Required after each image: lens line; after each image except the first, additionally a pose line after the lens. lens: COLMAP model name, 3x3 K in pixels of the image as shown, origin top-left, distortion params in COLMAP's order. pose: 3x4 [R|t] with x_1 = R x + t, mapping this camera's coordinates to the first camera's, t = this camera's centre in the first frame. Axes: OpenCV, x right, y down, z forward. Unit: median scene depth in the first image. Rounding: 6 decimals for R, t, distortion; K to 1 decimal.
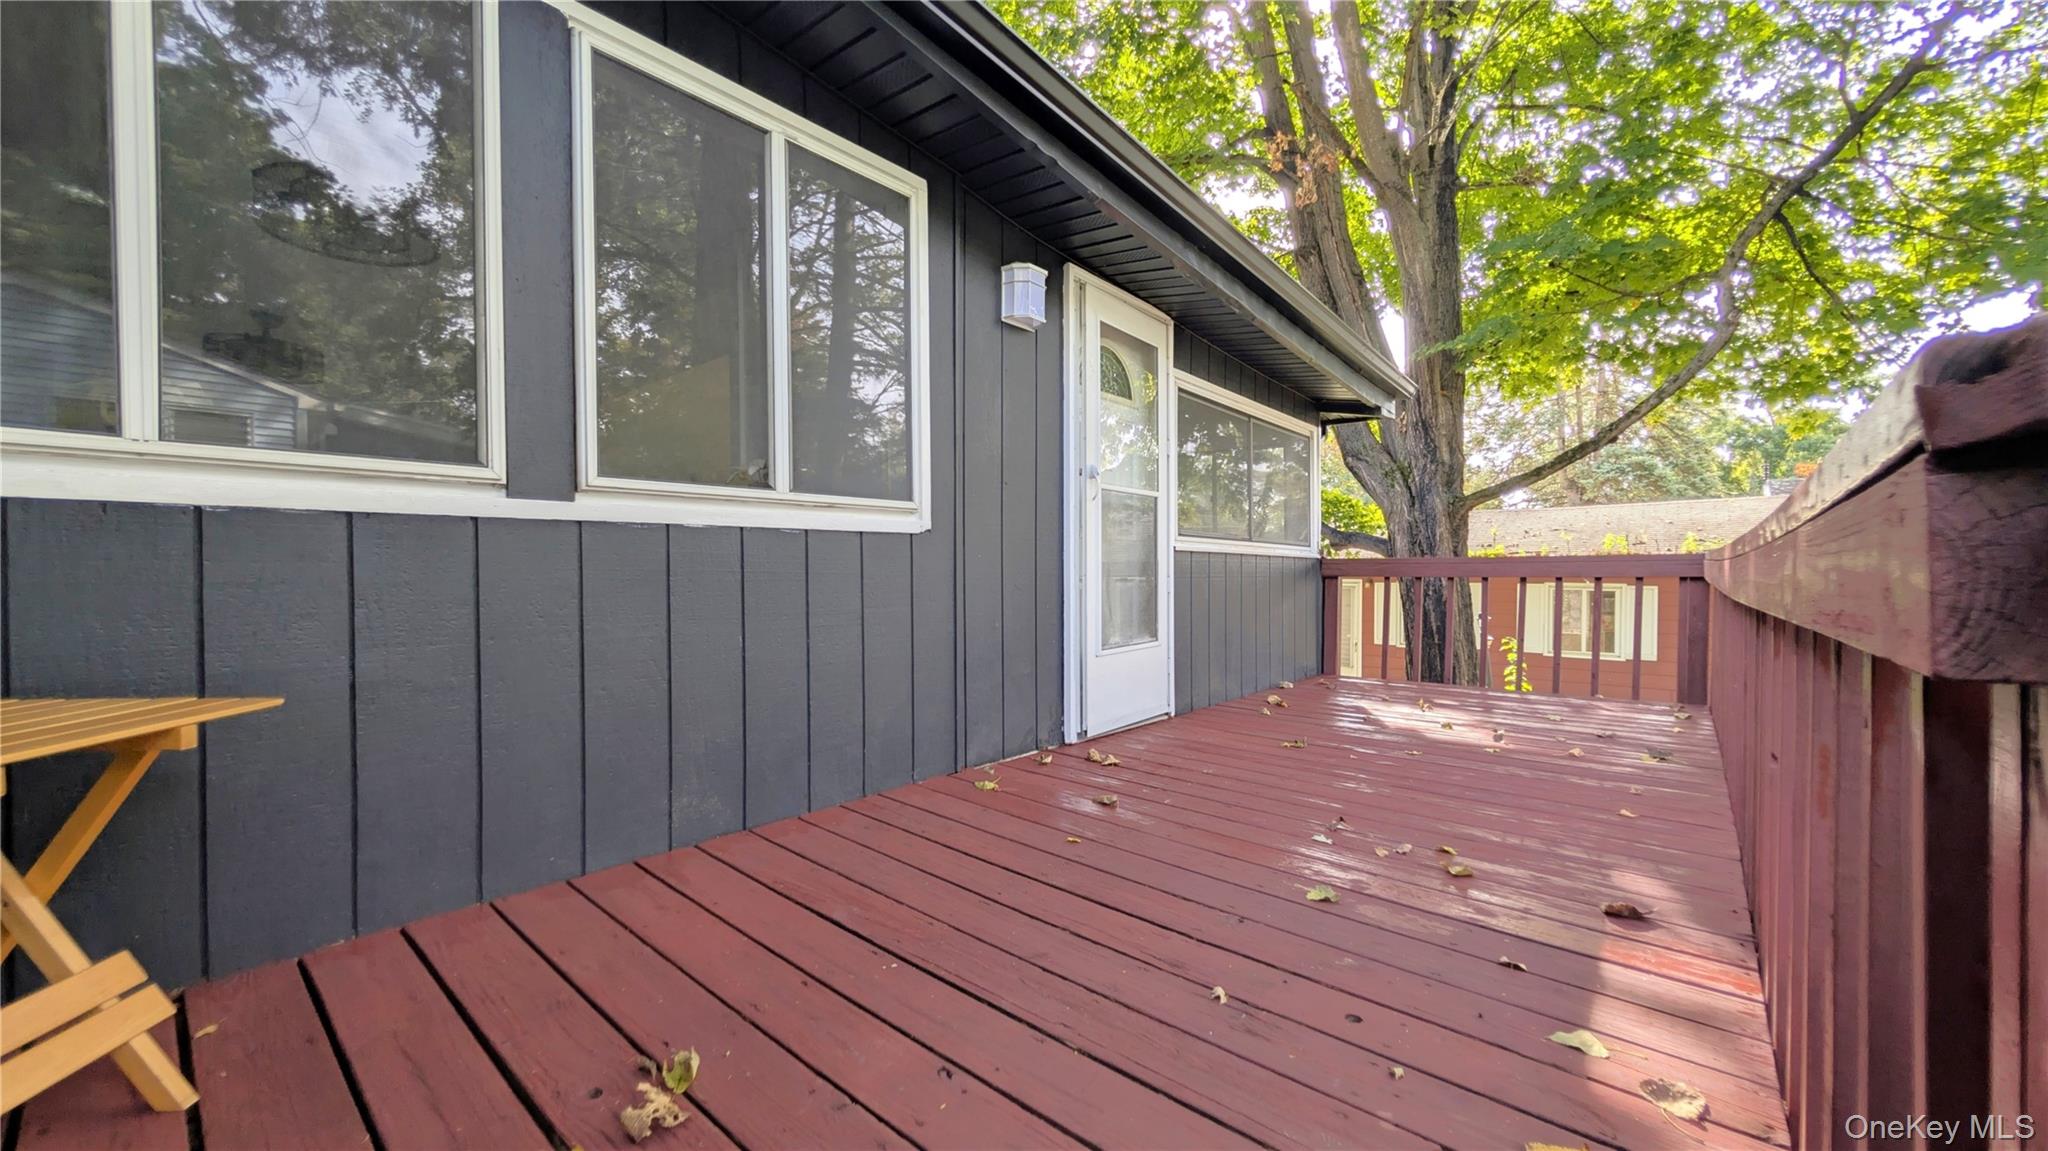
lens RADIAL K [[774.8, 0, 1018.4], [0, 774.8, 579.6], [0, 0, 1]] dist [0.000121, 0.000010]
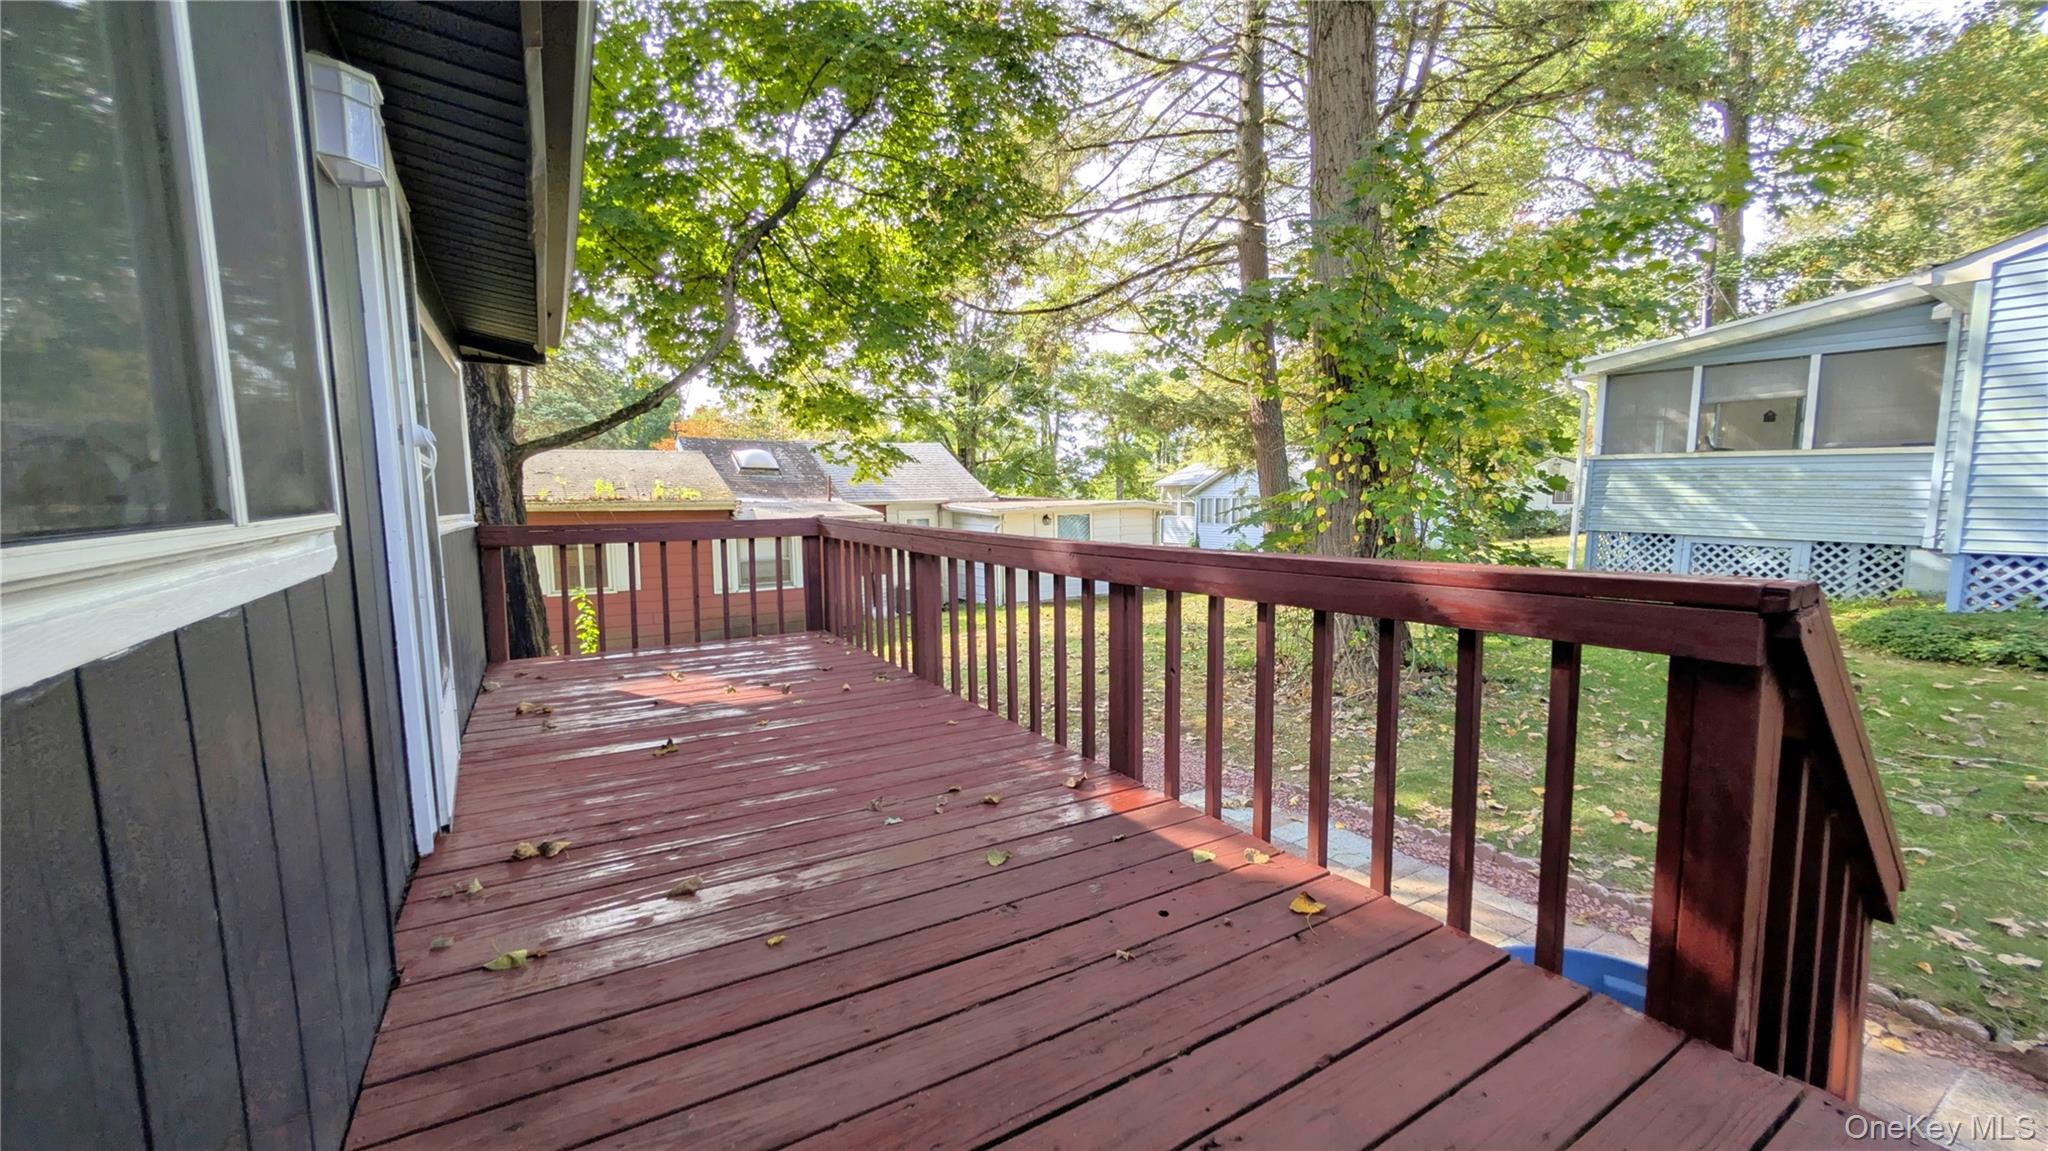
lens RADIAL K [[774.8, 0, 1018.4], [0, 774.8, 579.6], [0, 0, 1]] dist [0.000121, 0.000010]
pose [[0.310709, -0.101918, 0.945025, -0.447514], [0.015473, 0.994645, 0.102182, -0.093762], [-0.950379, -0.017126, 0.310622, 0.389752]]
